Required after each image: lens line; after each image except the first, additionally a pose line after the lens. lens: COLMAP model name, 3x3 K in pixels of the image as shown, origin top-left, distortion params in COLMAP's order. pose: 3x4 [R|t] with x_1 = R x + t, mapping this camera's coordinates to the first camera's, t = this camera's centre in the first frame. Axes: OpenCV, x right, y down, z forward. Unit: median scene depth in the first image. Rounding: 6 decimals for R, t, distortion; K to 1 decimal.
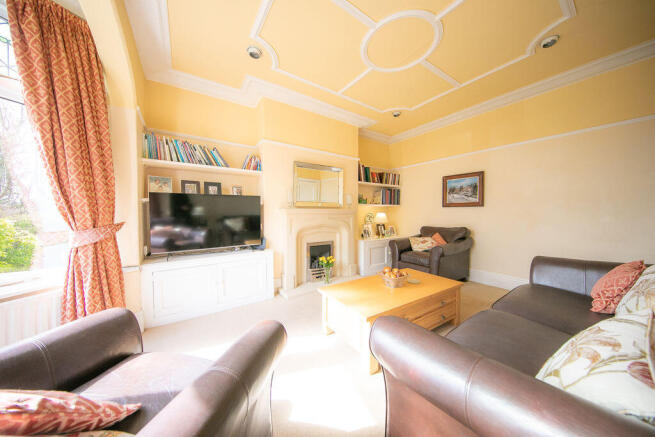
lens RADIAL K [[211.9, 0, 332.5], [0, 211.9, 217.3], [0, 0, 1]] dist [0.001016, 0.000006]
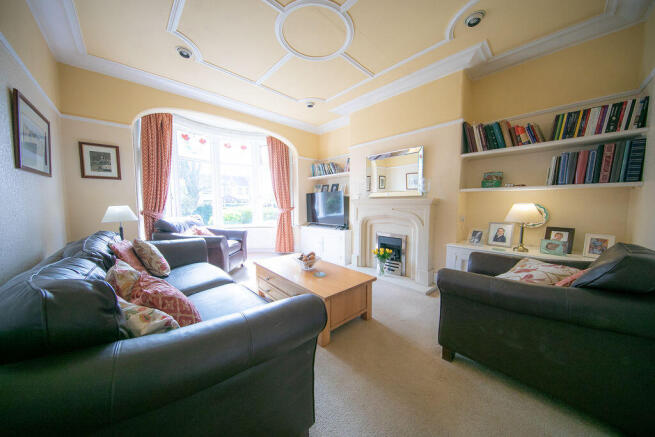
lens RADIAL K [[206.1, 0, 316.6], [0, 206.1, 217.6], [0, 0, 1]] dist [-0.006076, -0.000088]
pose [[0.141646, 0.068422, -0.987550, 0.701615], [-0.018161, 0.997620, 0.066515, -0.008774], [0.989751, 0.008513, 0.142551, 0.466644]]
